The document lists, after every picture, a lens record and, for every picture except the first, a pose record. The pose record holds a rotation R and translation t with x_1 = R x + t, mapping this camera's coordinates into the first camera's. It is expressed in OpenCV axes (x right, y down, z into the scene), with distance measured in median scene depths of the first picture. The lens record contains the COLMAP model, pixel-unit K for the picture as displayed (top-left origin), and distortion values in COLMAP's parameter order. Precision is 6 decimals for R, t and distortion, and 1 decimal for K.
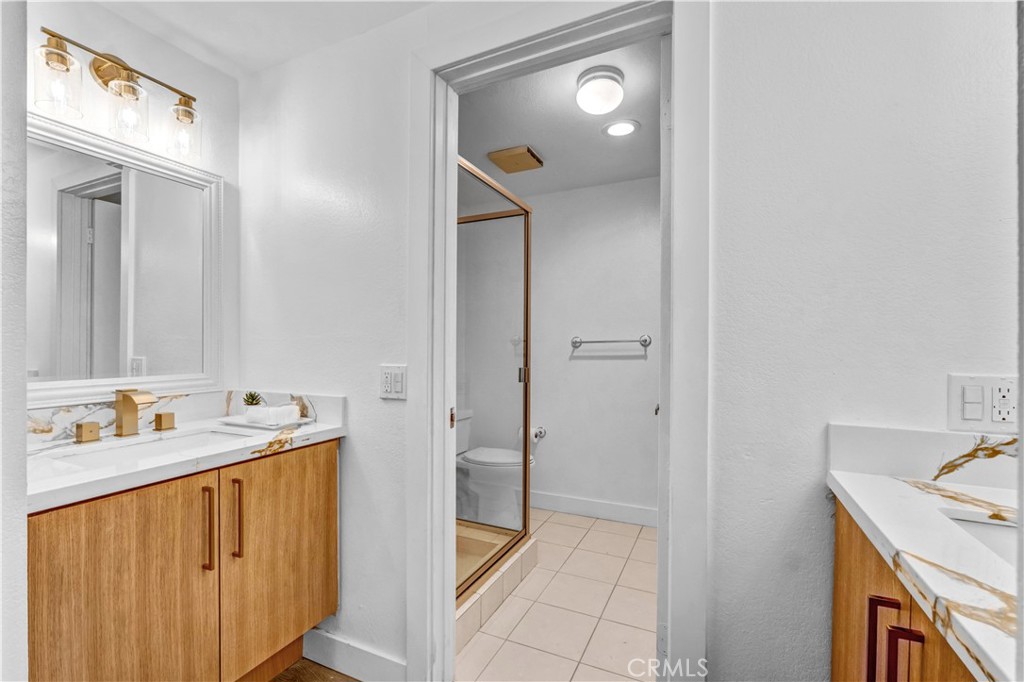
lens RADIAL K [[451.3, 0, 519.0], [0, 451.3, 344.9], [0, 0, 1]] dist [-0.014853, 0.005037]
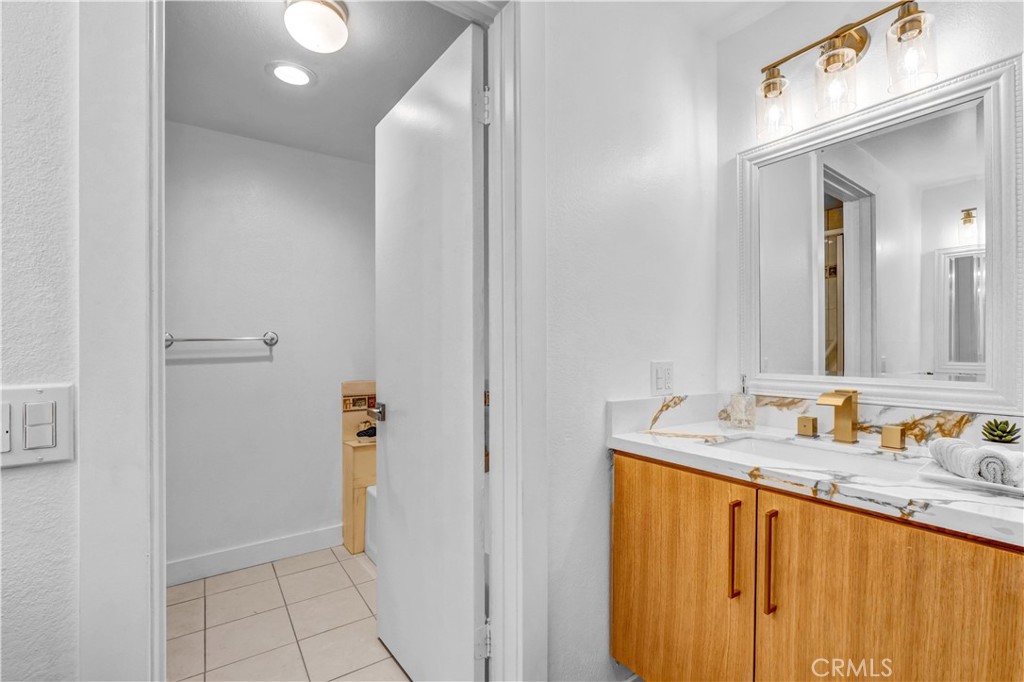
lens RADIAL K [[451.3, 0, 516.9], [0, 451.3, 345.8], [0, 0, 1]] dist [-0.014853, 0.005037]
pose [[0.499919, -0.001019, 0.866071, -0.415263], [-0.000031, 0.999999, 0.001194, 0.005178], [-0.866072, -0.000623, 0.499919, 0.383185]]
